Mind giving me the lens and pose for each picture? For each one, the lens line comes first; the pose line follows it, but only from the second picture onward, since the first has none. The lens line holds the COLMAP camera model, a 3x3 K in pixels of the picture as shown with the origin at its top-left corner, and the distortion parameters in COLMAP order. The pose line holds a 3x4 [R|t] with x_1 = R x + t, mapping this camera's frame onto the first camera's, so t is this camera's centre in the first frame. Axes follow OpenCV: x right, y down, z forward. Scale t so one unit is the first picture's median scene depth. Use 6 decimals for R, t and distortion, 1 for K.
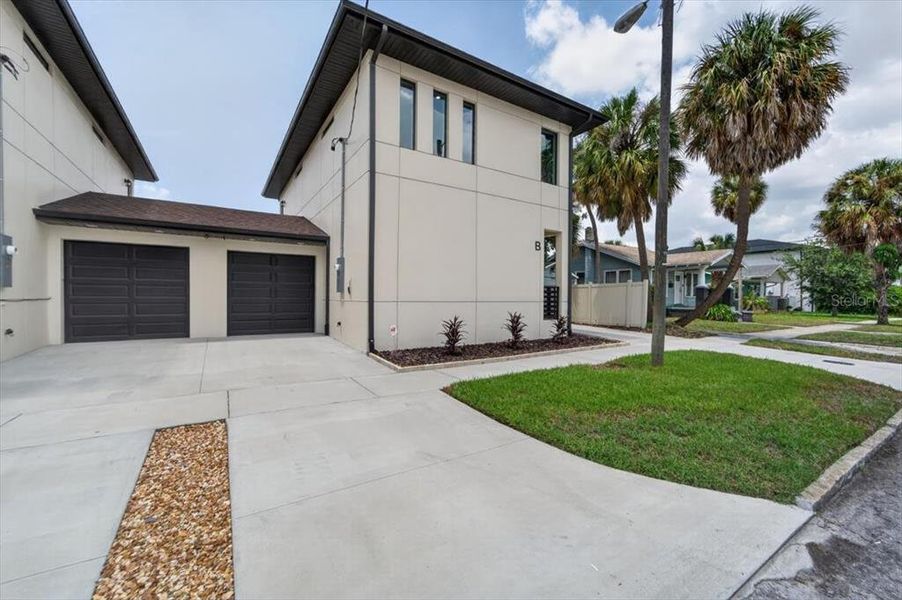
lens RADIAL K [[367.1, 0, 445.7], [0, 367.1, 299.5], [0, 0, 1]] dist [-0.043329, 0.026137]
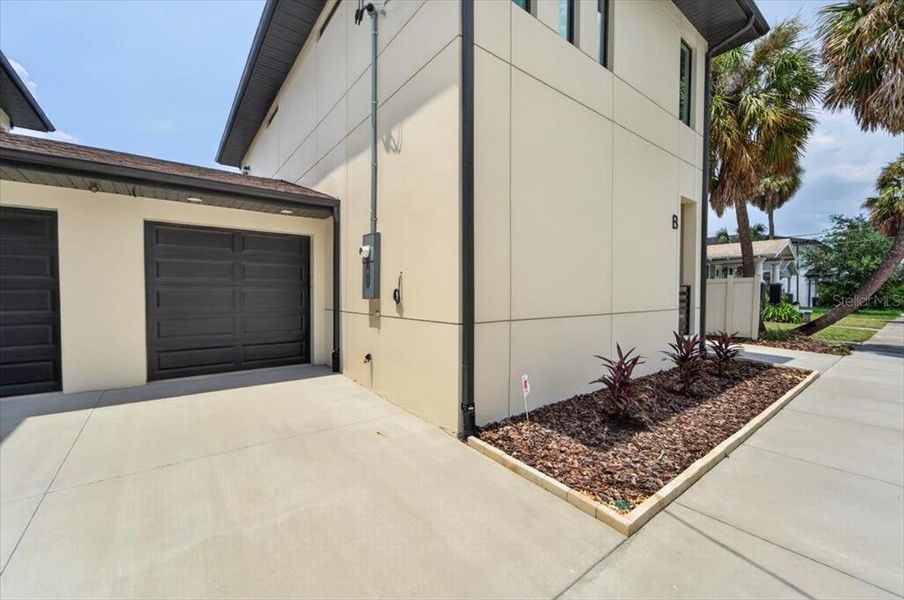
lens RADIAL K [[362.5, 0, 449.4], [0, 362.5, 298.8], [0, 0, 1]] dist [-0.002581, 0.000030]
pose [[0.995083, -0.009453, 0.098588, -0.221162], [0.008493, 0.999912, 0.010153, -0.024350], [-0.098676, -0.009266, 0.995076, 0.448206]]
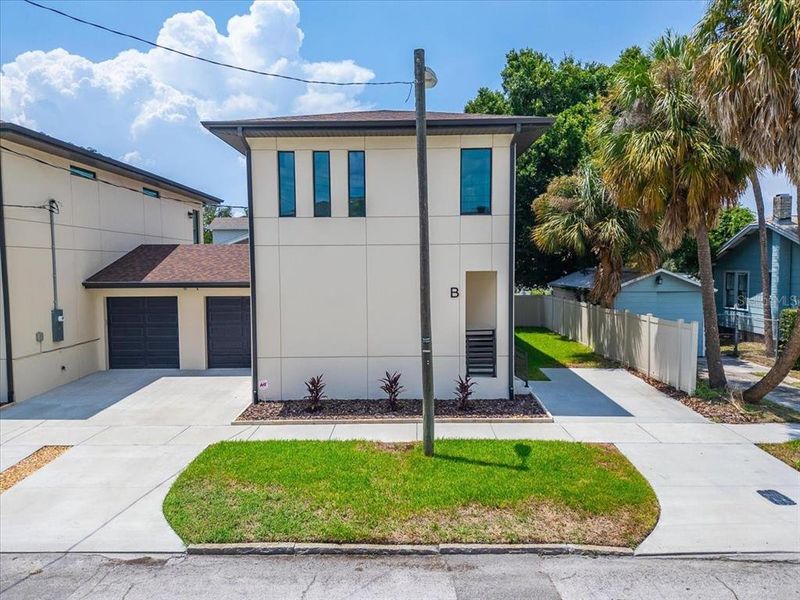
lens RADIAL K [[556.7, 0, 395.7], [0, 556.7, 298.5], [0, 0, 1]] dist [0.058504, -0.039095]
pose [[0.840957, 0.018285, -0.540793, 0.924726], [0.010893, 0.998654, 0.050705, -0.218386], [0.540992, -0.048531, 0.839626, -0.198661]]
